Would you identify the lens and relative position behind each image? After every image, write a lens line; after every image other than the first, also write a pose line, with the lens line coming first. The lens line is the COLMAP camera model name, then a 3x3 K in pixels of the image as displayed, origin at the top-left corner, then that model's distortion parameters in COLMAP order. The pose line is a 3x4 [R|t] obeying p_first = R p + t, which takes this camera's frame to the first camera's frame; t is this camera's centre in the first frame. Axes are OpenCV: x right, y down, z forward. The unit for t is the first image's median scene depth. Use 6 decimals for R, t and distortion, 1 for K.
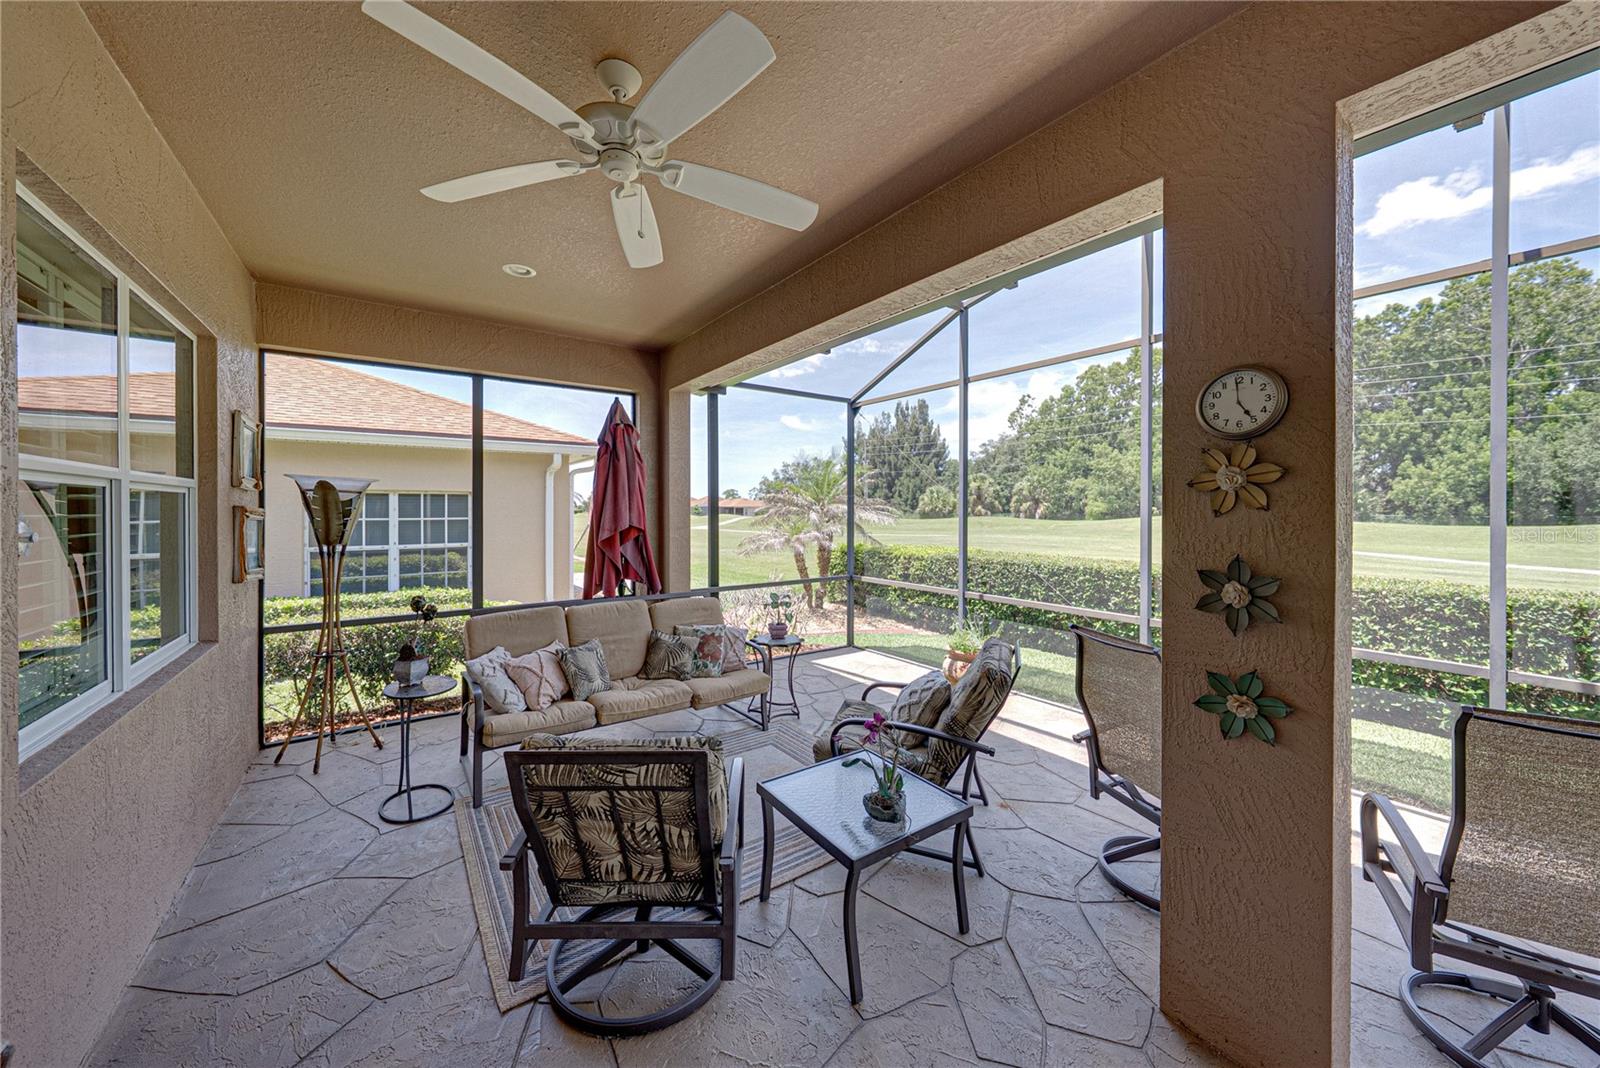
lens RADIAL K [[555.0, 0, 793.9], [0, 555.0, 509.7], [0, 0, 1]] dist [-0.002116, 0.000384]
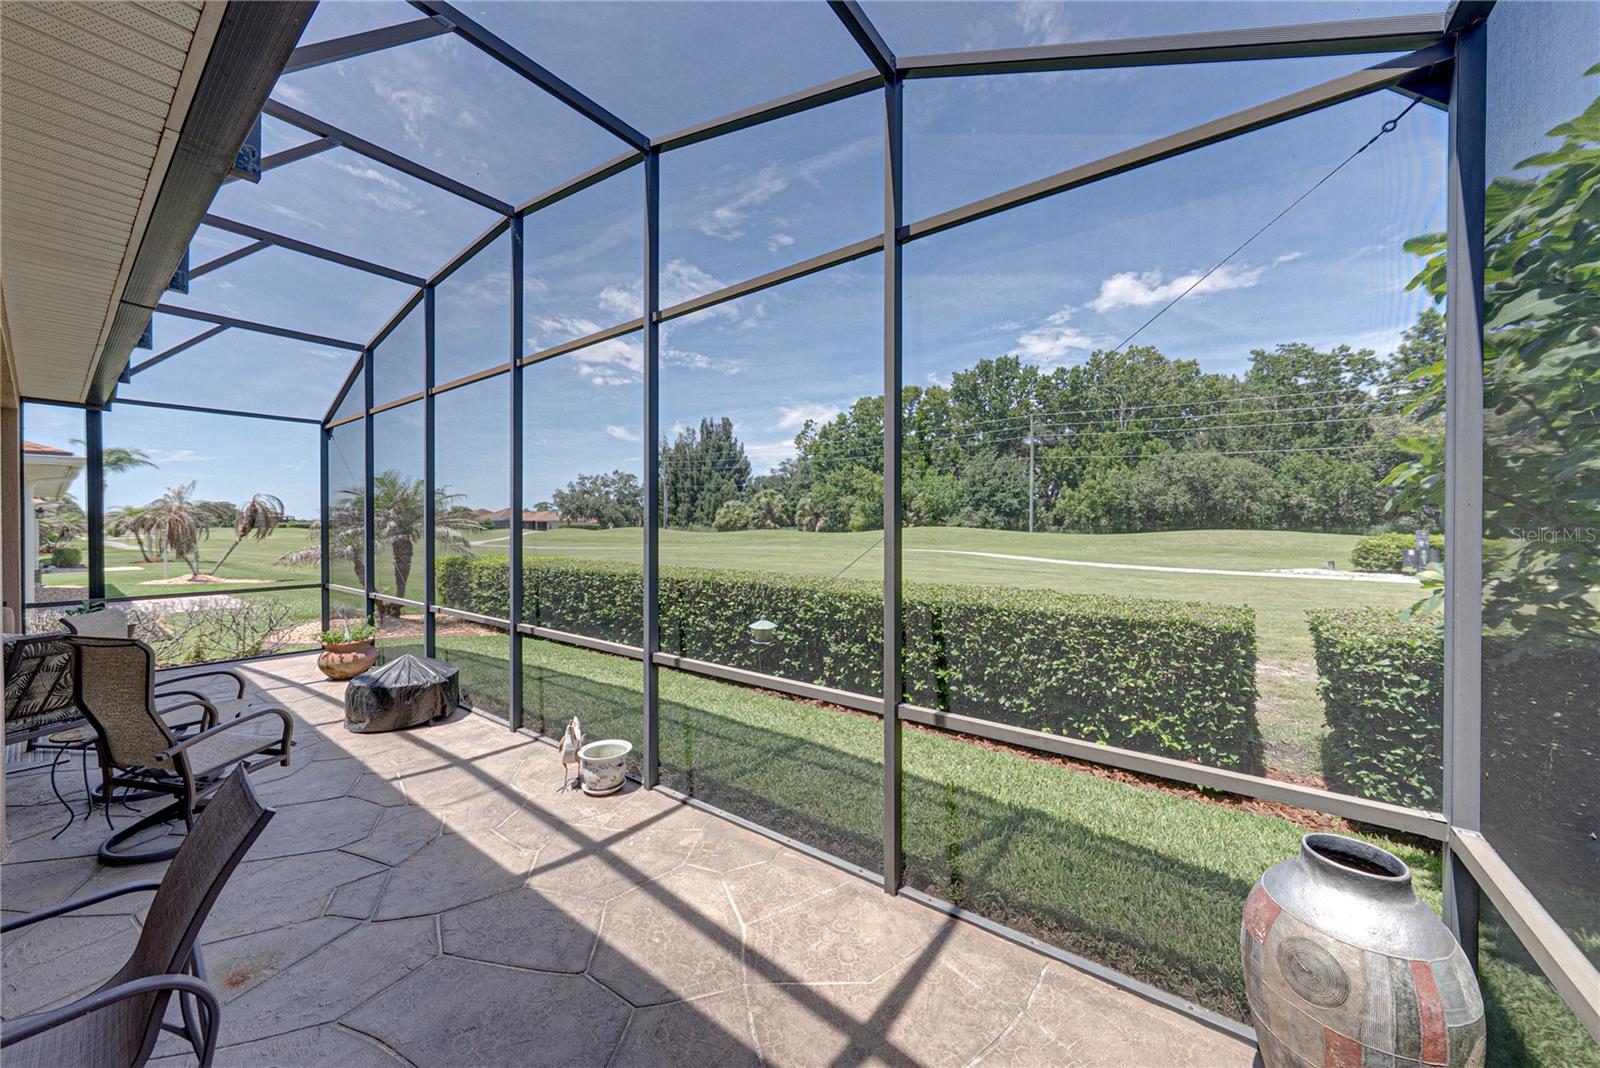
lens RADIAL K [[549.5, 0, 811.4], [0, 549.5, 523.1], [0, 0, 1]] dist [-0.000188, -0.000166]
pose [[0.953411, -0.000689, 0.301673, 0.612723], [0.000923, 0.999999, -0.000631, 0.002840], [-0.301672, 0.000880, 0.953411, -0.284741]]
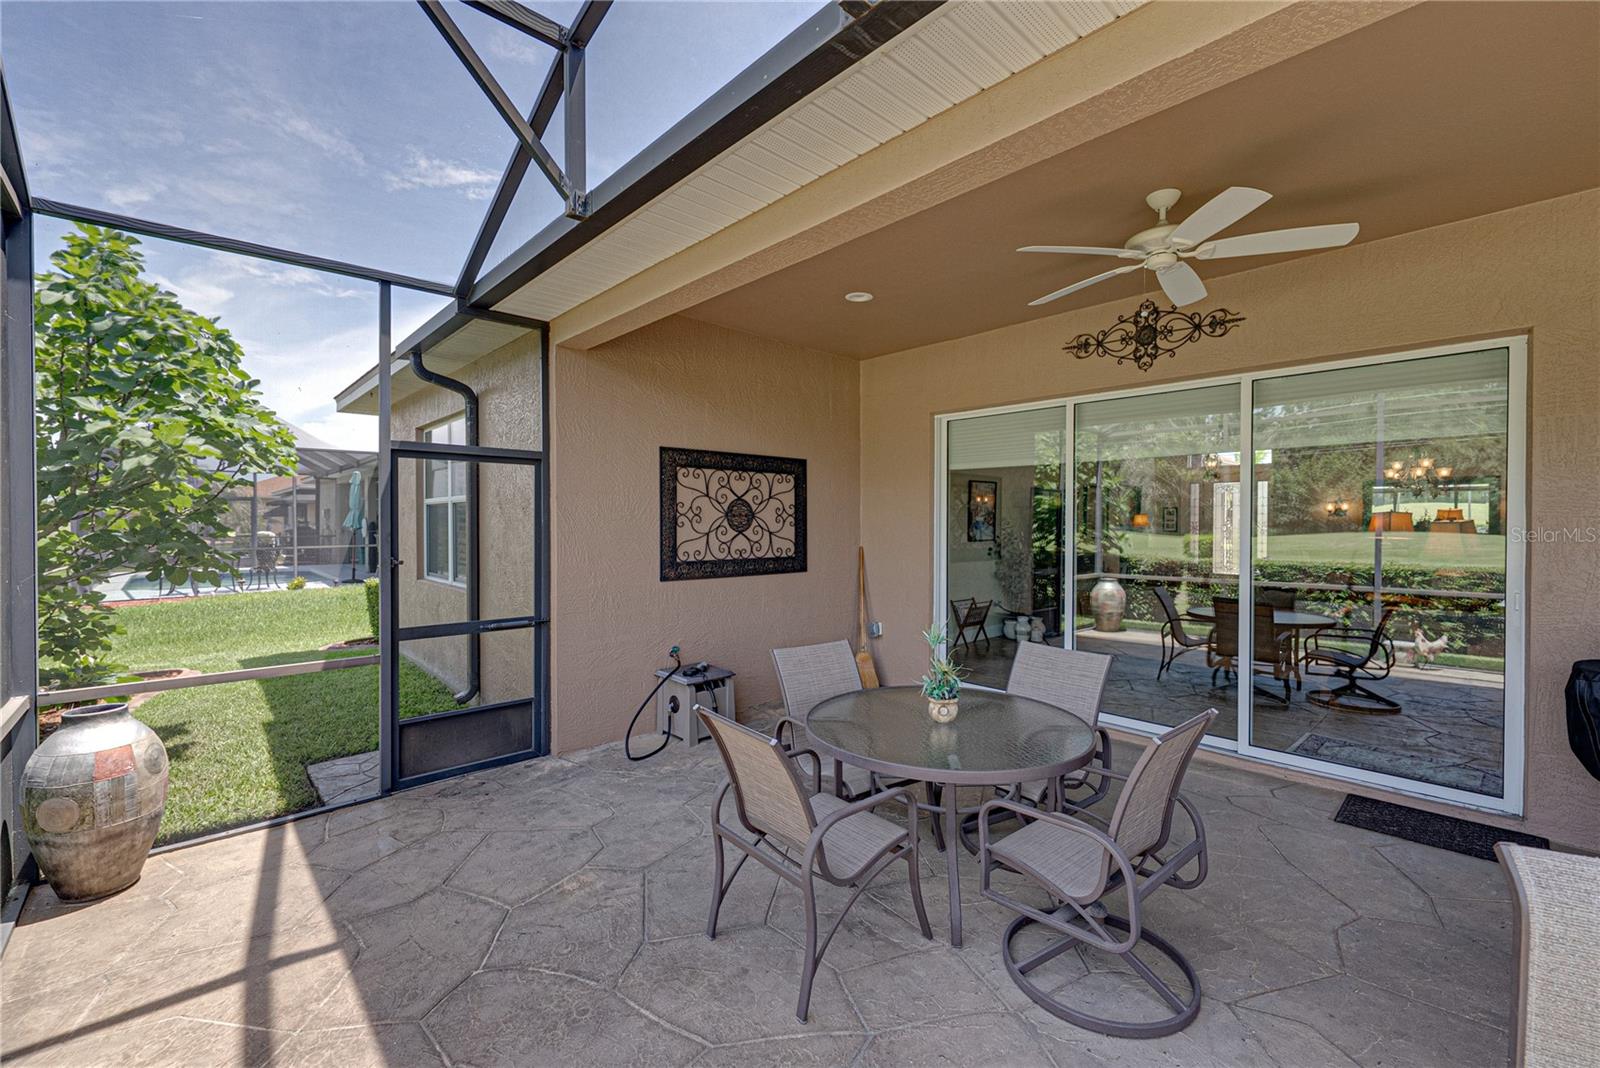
lens RADIAL K [[669.0, 0, 800.3], [0, 669.0, 532.2], [0, 0, 1]] dist [0.012036, -0.006979]
pose [[-0.993720, 0.003947, -0.111822, 0.478934], [0.002031, 0.999849, 0.017243, 0.010008], [0.111873, 0.016907, -0.993579, 0.292153]]
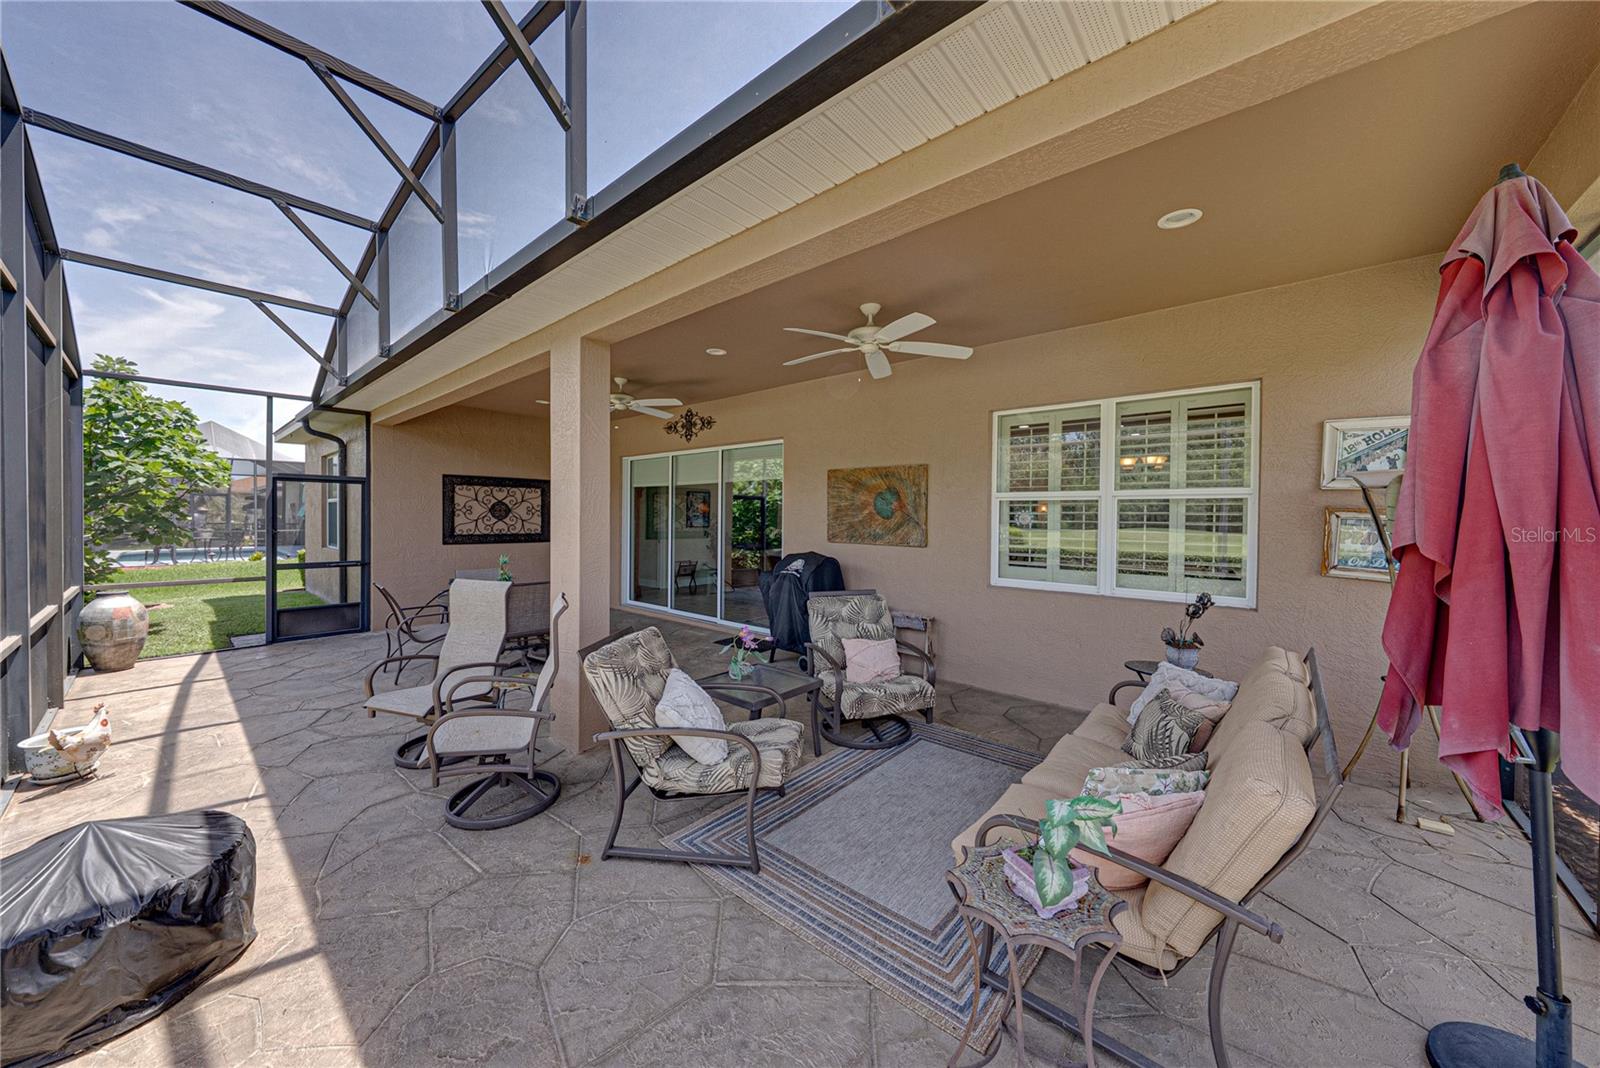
lens RADIAL K [[549.5, 0, 811.4], [0, 549.5, 523.1], [0, 0, 1]] dist [-0.000188, -0.000166]
pose [[-0.973624, -0.002474, -0.228145, 0.091408], [-0.005431, 0.999909, 0.012333, 0.012433], [0.228094, 0.013247, -0.973549, 0.799484]]
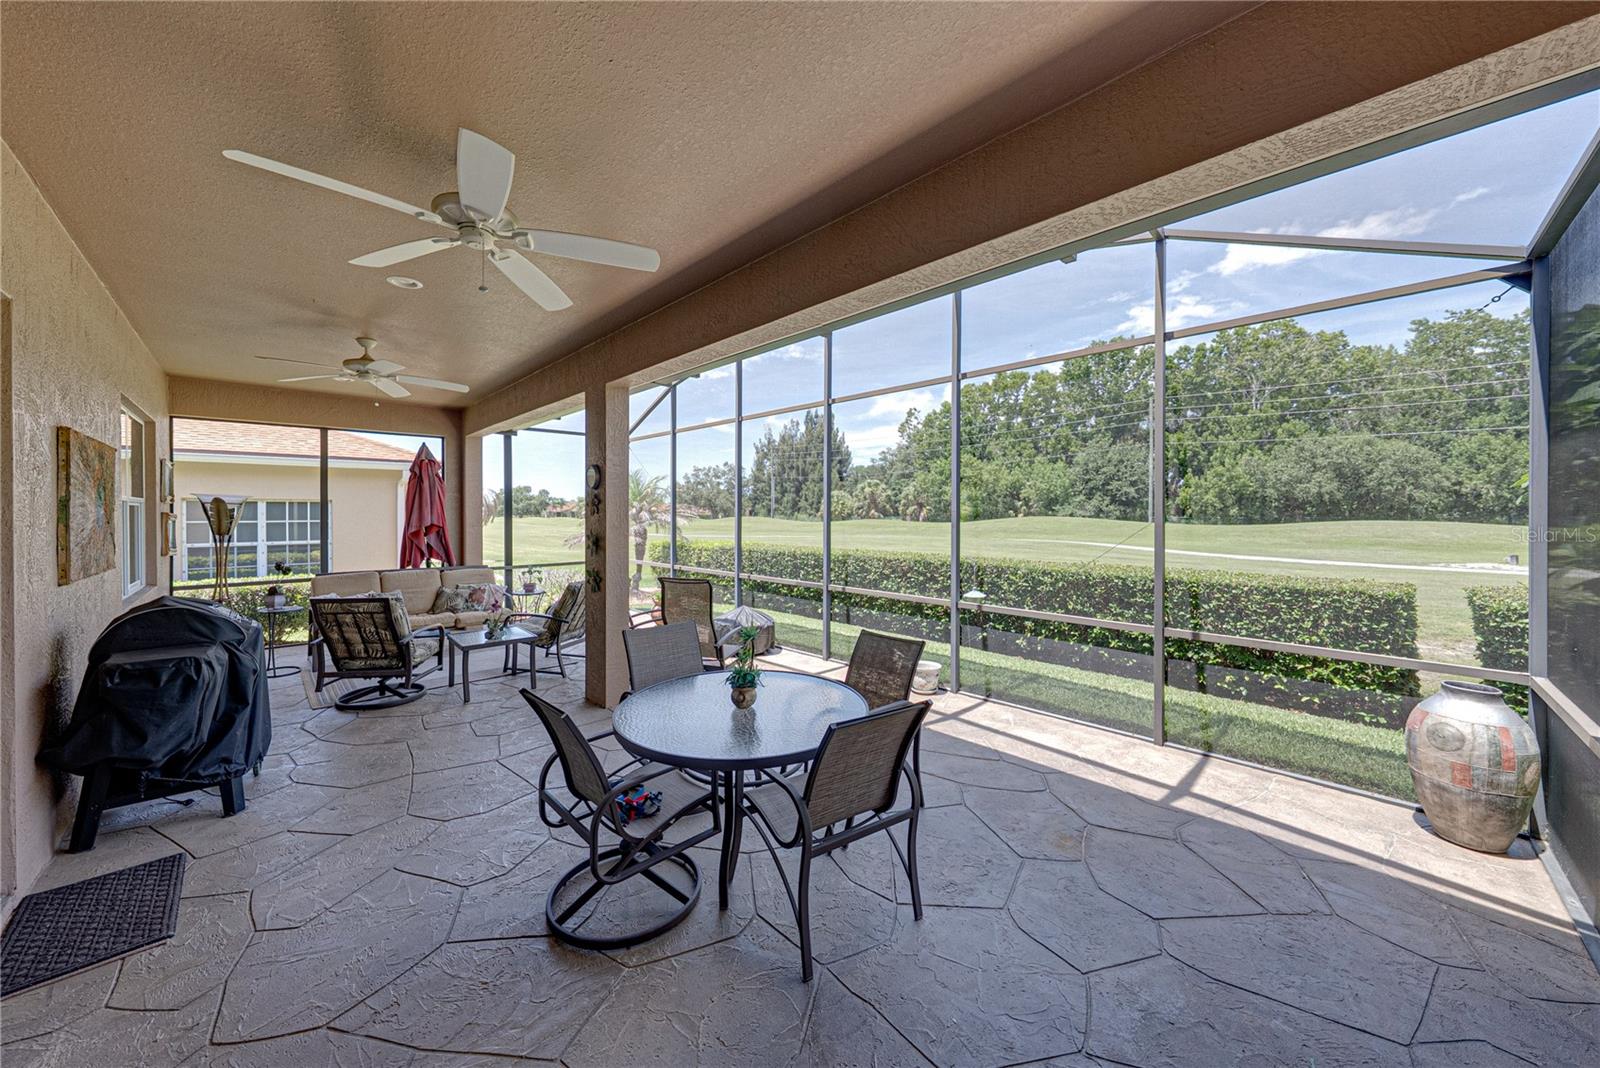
lens RADIAL K [[559.6, 0, 812.9], [0, 559.6, 512.9], [0, 0, 1]] dist [-0.005243, 0.000486]
pose [[0.987537, -0.001399, 0.157378, 0.333607], [0.001385, 0.999999, 0.000200, -0.001153], [-0.157378, 0.000021, 0.987538, -0.472363]]
